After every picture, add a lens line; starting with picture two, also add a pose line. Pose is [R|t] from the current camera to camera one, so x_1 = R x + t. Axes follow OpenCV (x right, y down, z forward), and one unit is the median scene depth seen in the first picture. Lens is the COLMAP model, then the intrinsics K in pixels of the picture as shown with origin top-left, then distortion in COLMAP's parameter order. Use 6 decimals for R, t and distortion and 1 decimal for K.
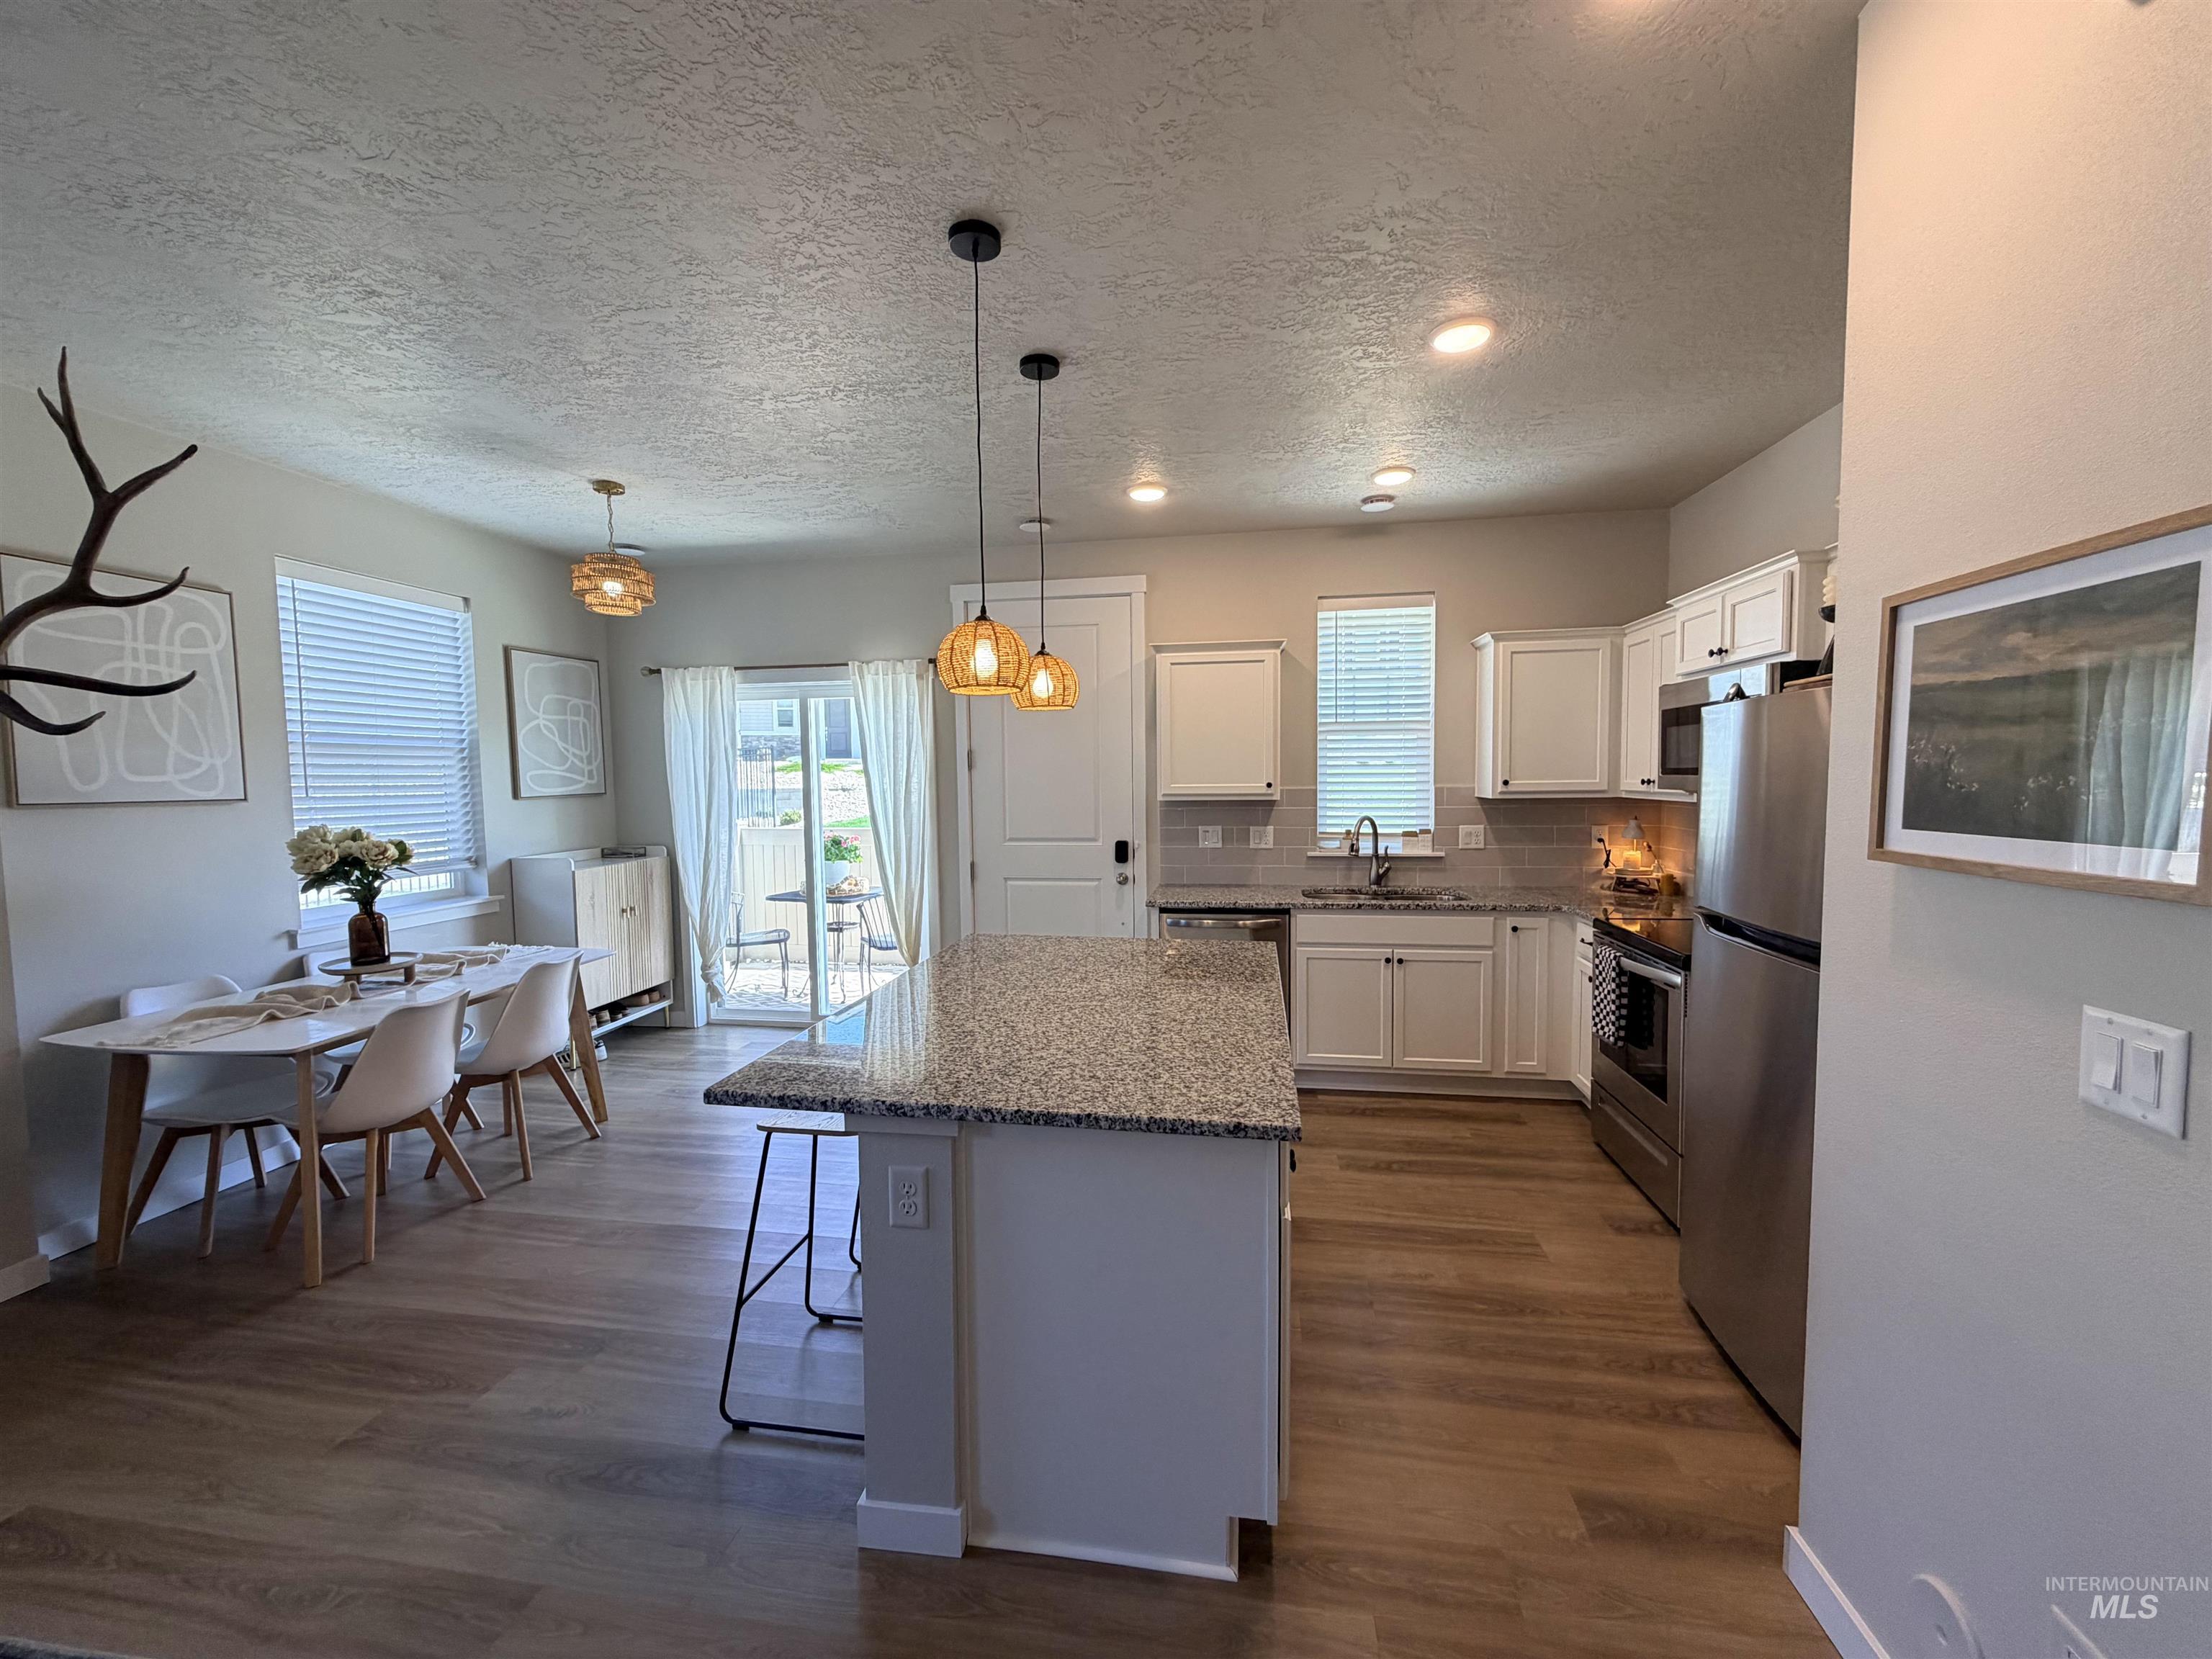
lens RADIAL K [[880.9, 0, 1105.2], [0, 880.9, 827.2], [0, 0, 1]] dist [0.000161, 0.000168]
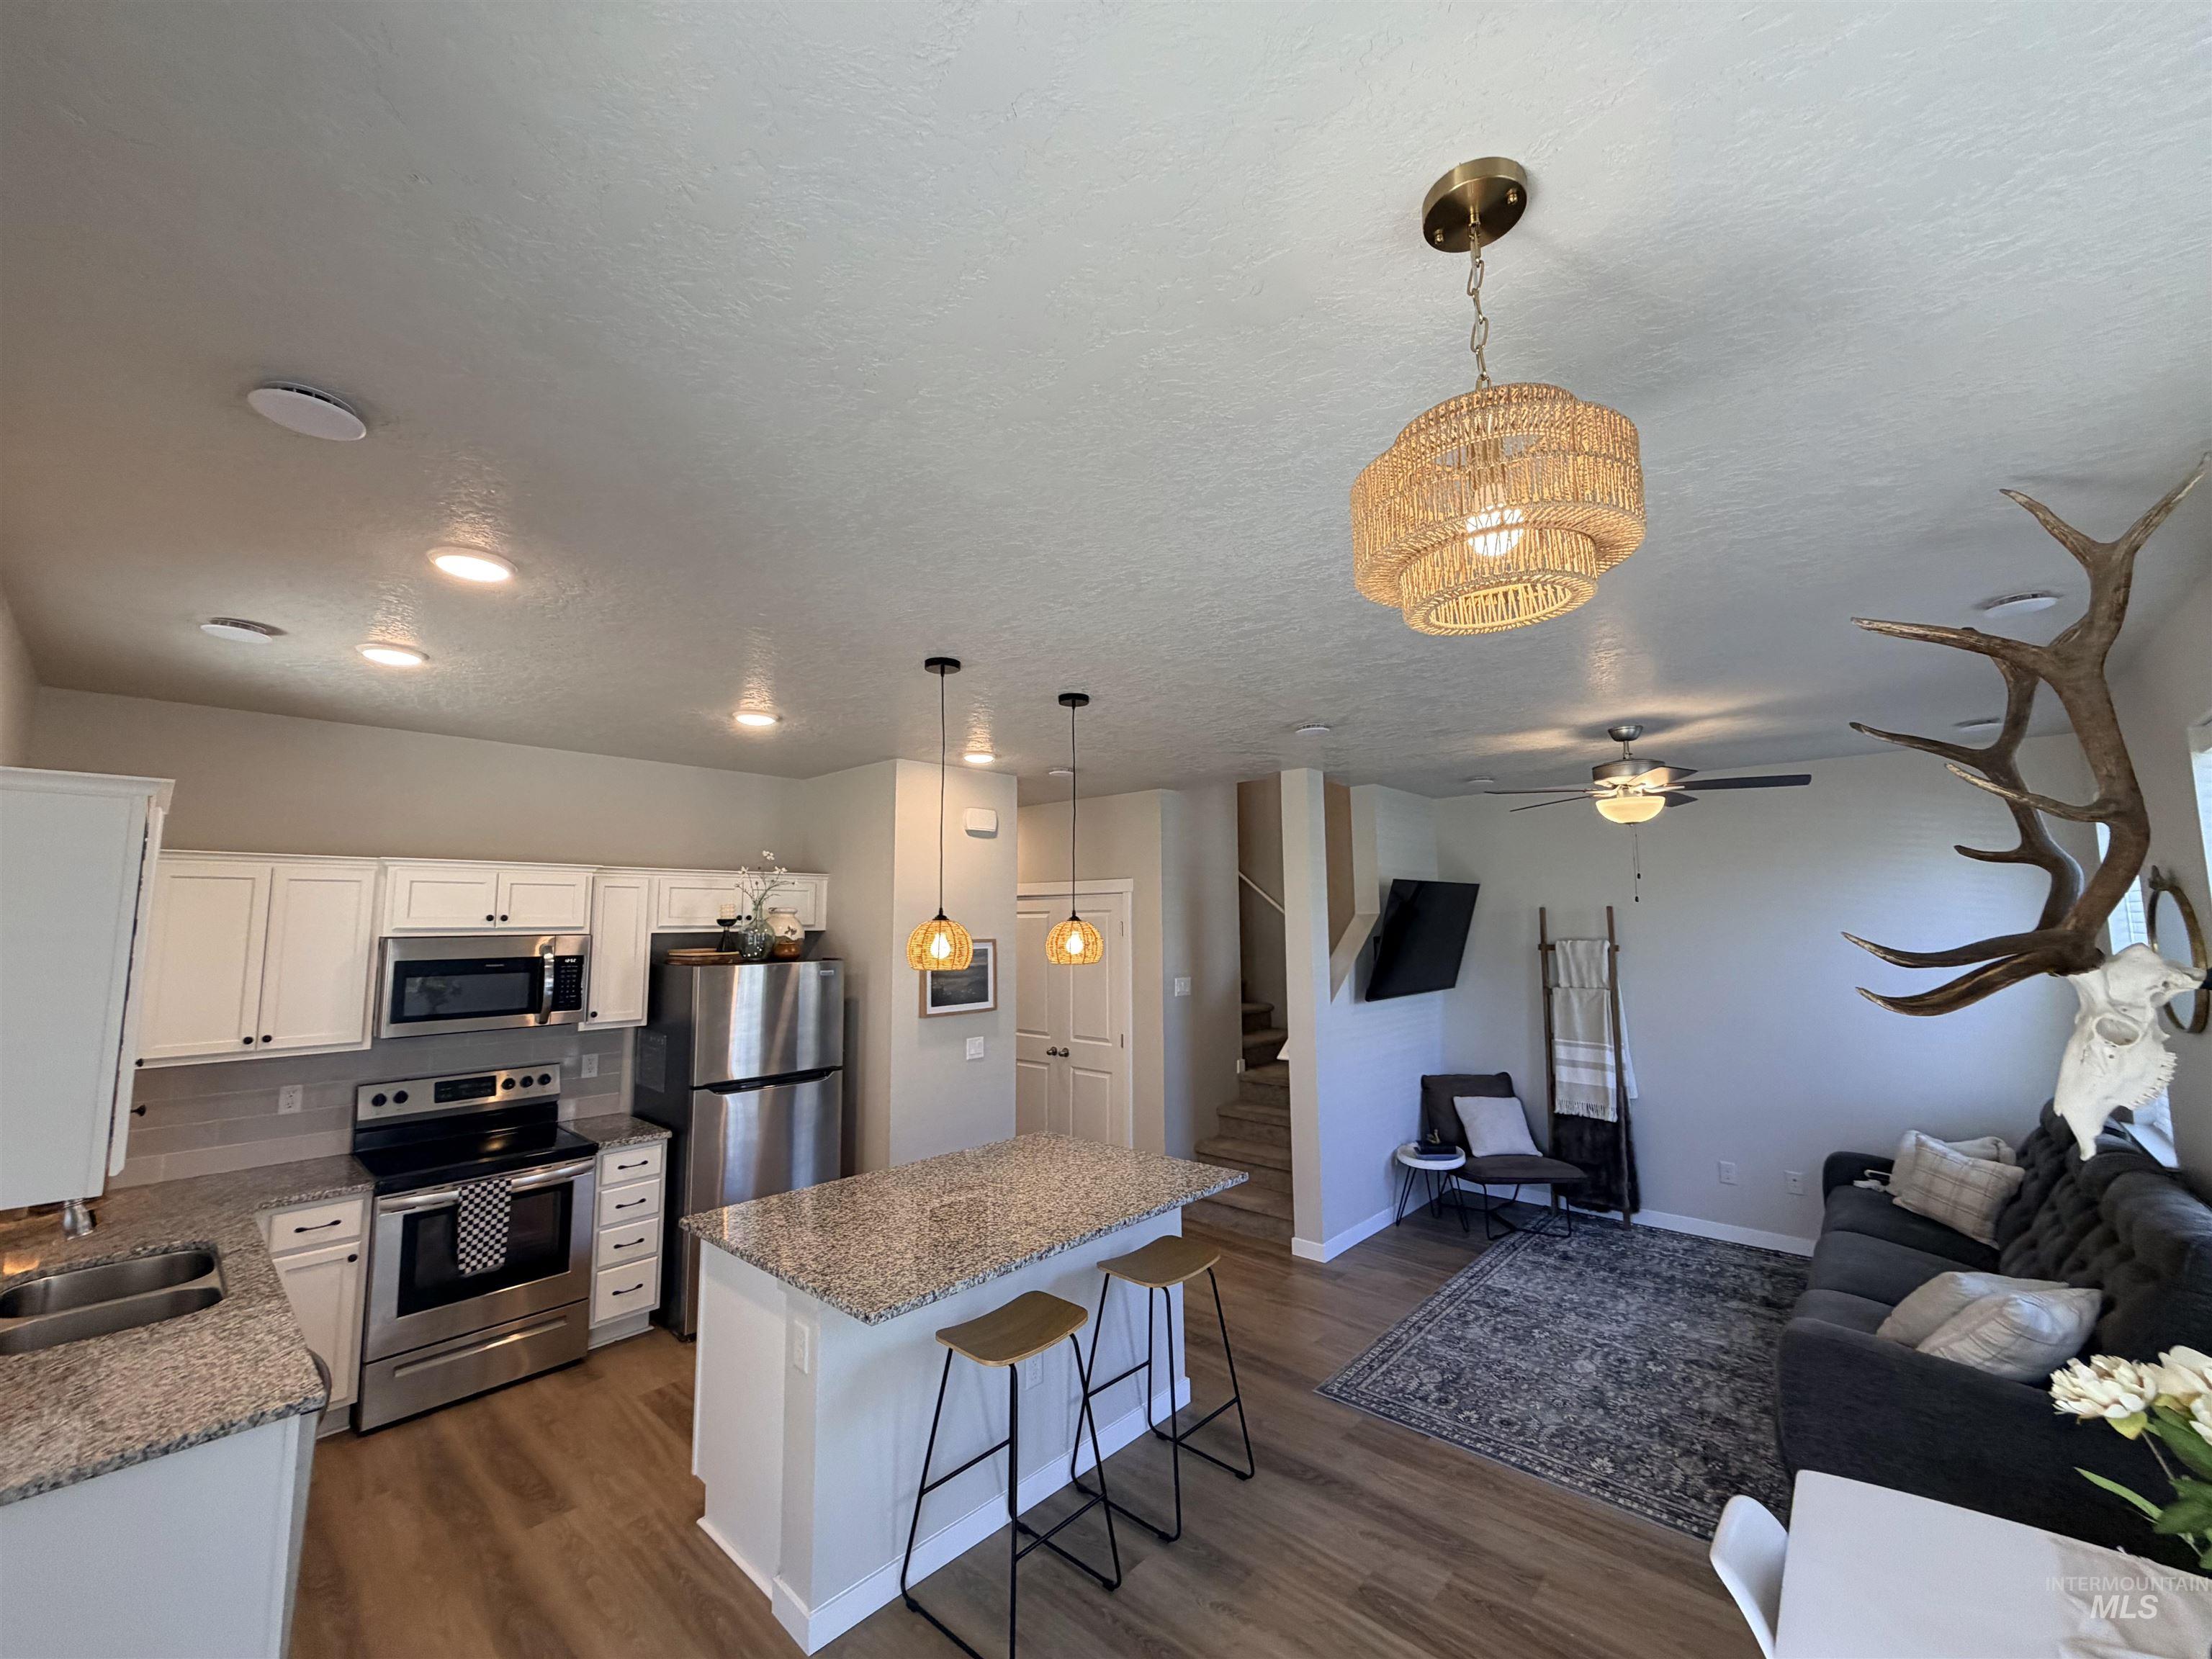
lens RADIAL K [[880.9, 0, 1105.5], [0, 880.9, 827.5], [0, 0, 1]] dist [0.000161, 0.000168]
pose [[-0.839191, 0.076871, 0.538376, -0.593169], [0.051105, 0.996726, -0.062655, -0.164734], [-0.541430, -0.025065, -0.840372, 1.289504]]
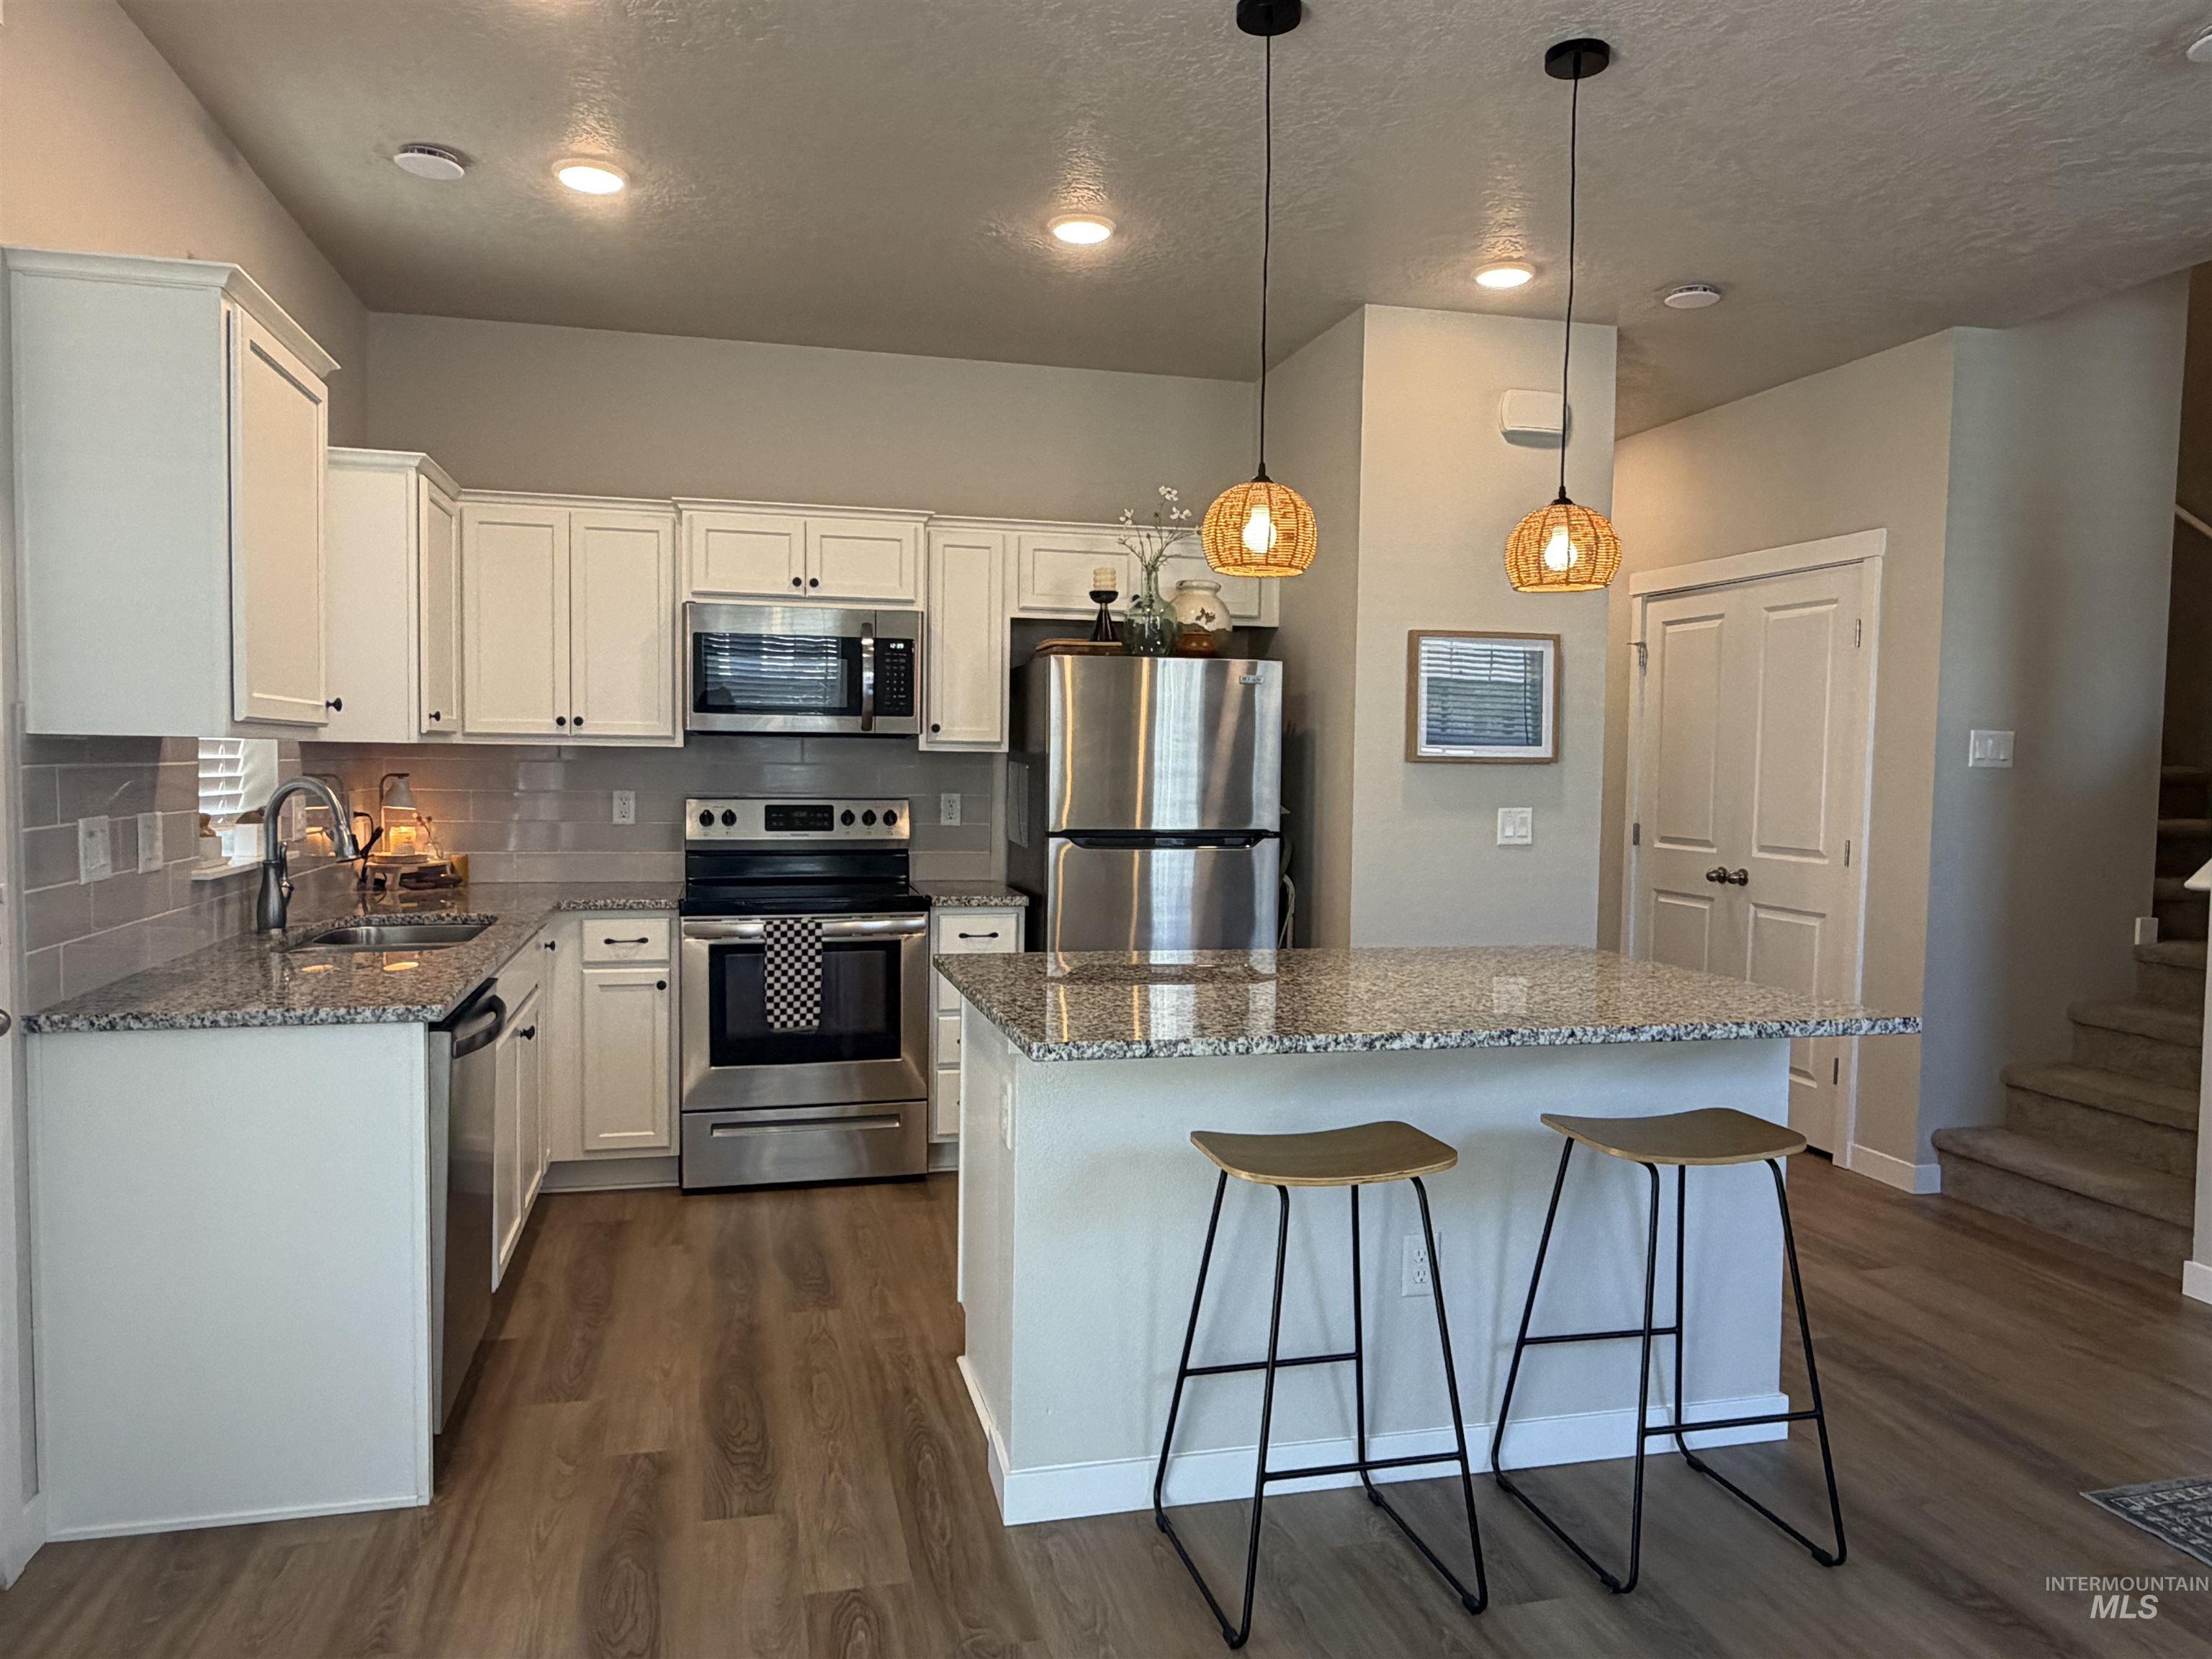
lens RADIAL K [[1484.8, 0, 1097.8], [0, 1484.8, 831.5], [0, 0, 1]] dist [-0.004294, 0.006726]
pose [[-0.400456, -0.040634, 0.915415, -0.700156], [0.045484, 0.996903, 0.064149, -0.018966], [-0.915186, 0.067326, -0.397368, 1.096633]]
